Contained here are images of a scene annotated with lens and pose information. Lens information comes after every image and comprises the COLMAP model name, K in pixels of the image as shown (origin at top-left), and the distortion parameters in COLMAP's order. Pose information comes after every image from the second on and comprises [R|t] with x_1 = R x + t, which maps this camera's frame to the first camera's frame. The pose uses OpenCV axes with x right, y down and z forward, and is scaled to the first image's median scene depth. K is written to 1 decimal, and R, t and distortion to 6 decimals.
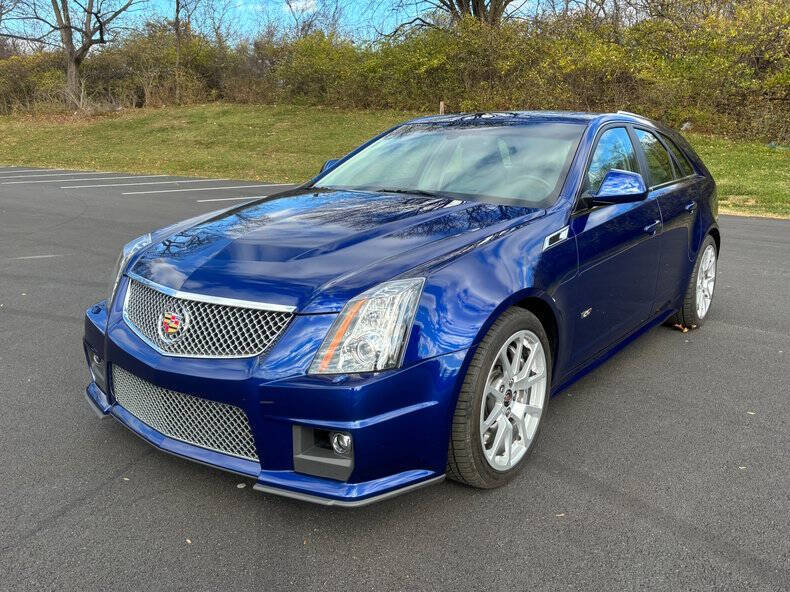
lens RADIAL K [[669.3, 0, 392.8], [0, 669.3, 315.5], [0, 0, 1]] dist [0.019182, -0.007150]
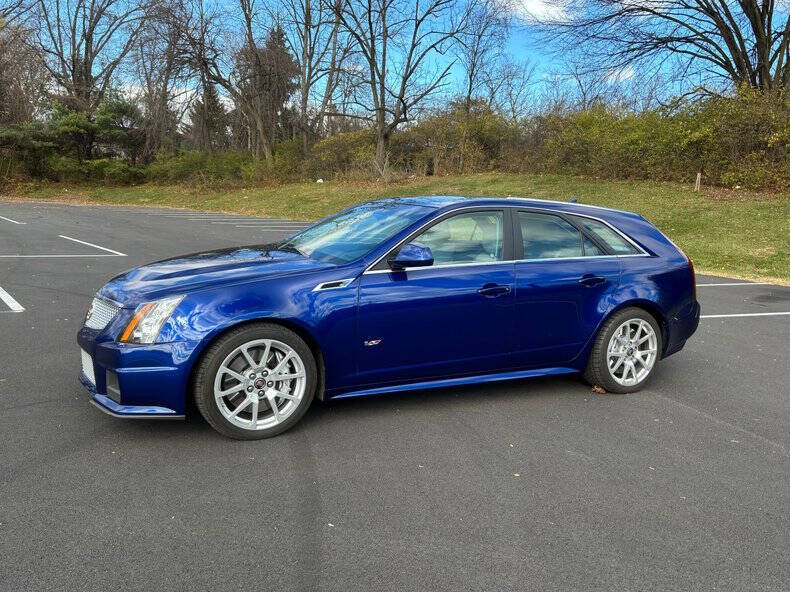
lens RADIAL K [[669.3, 0, 389.2], [0, 669.3, 307.8], [0, 0, 1]] dist [0.019182, -0.007150]
pose [[0.899785, 0.094969, -0.425873, 0.100978], [-0.138579, 0.987691, -0.072536, 0.002252], [0.413743, 0.124284, 0.901870, -0.025288]]
